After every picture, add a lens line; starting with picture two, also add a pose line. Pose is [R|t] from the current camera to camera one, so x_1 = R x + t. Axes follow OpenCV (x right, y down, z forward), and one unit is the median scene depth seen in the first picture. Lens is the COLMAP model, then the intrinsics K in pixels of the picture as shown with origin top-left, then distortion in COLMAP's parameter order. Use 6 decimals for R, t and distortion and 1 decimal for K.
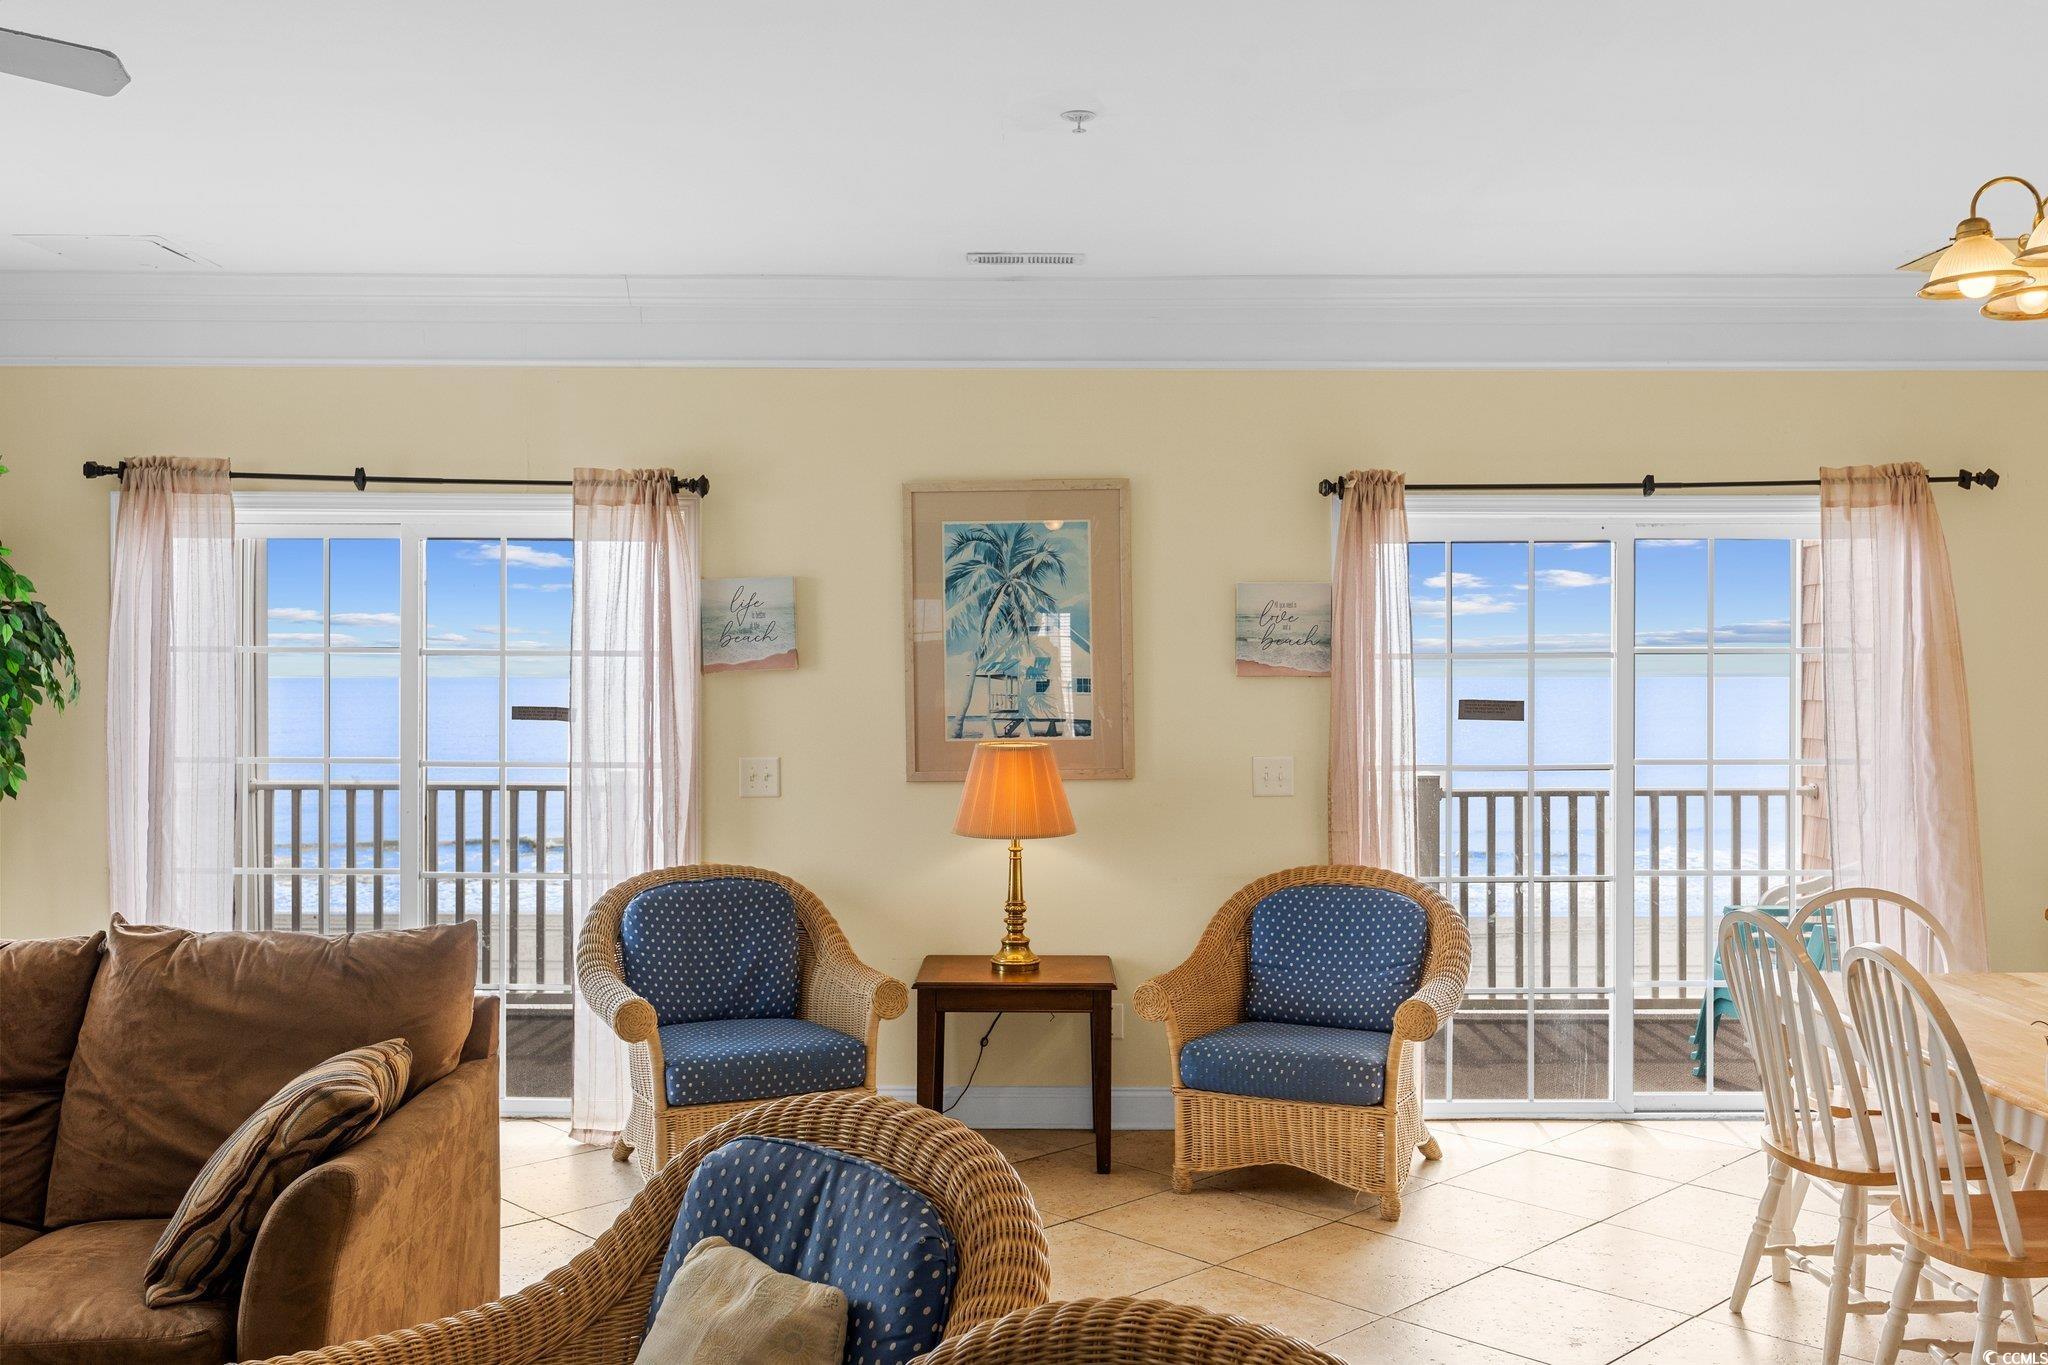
lens RADIAL K [[1814.2, 0, 1031.6], [0, 1814.2, 678.9], [0, 0, 1]] dist [-0.001911, -0.000258]
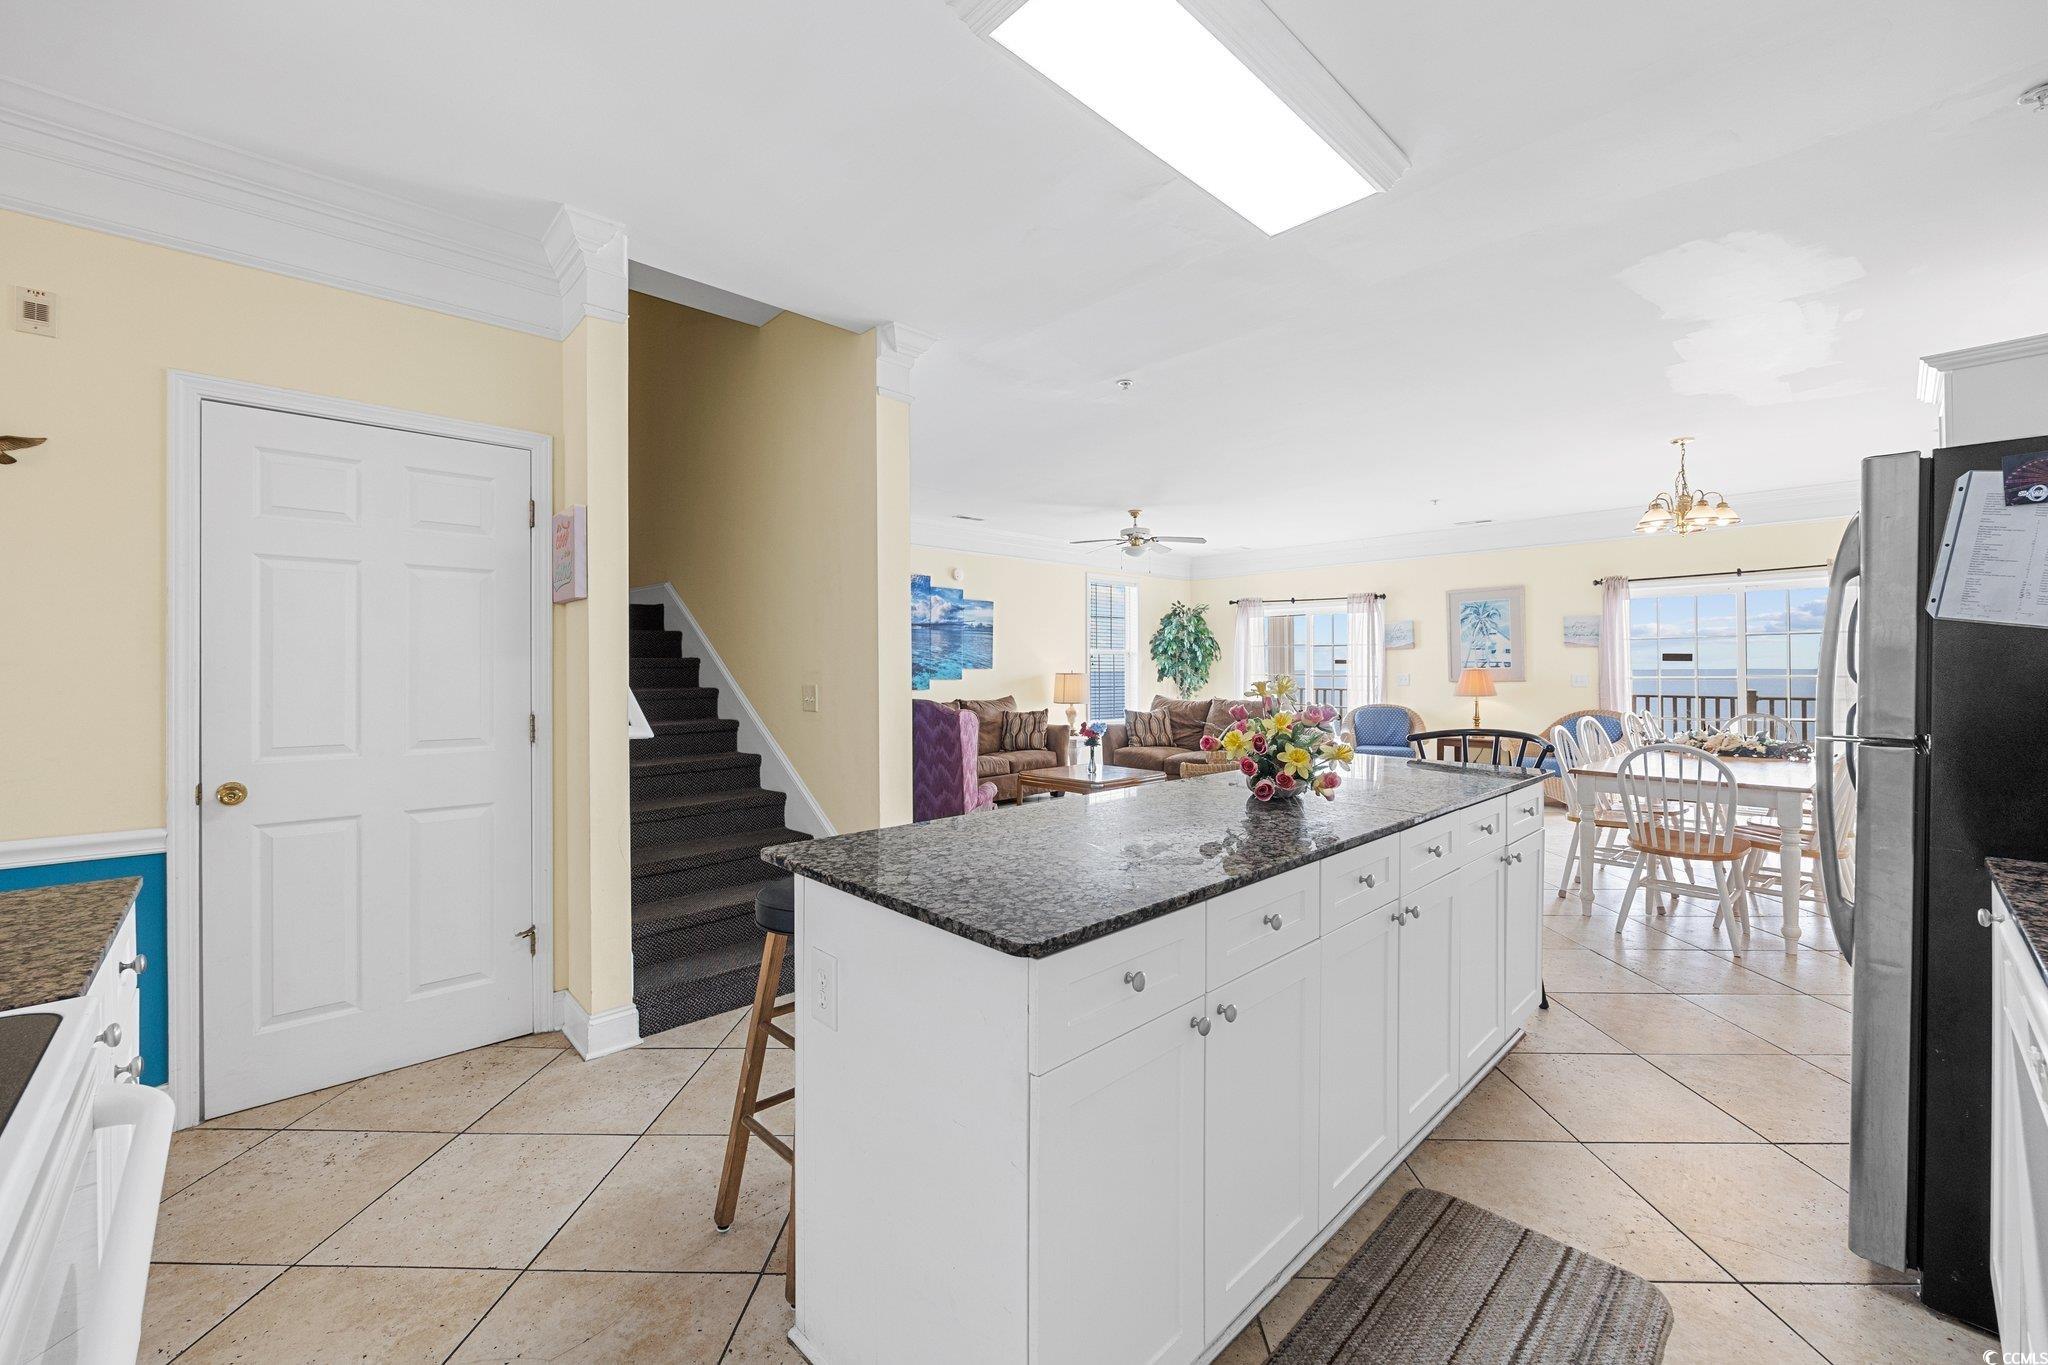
lens RADIAL K [[822.1, 0, 1021.6], [0, 822.1, 666.1], [0, 0, 1]] dist [-0.003406, -0.000426]
pose [[0.689111, -0.006601, -0.724626, 0.486171], [0.002249, 0.999973, -0.006971, 0.037806], [0.724653, 0.003174, 0.689107, -0.597777]]
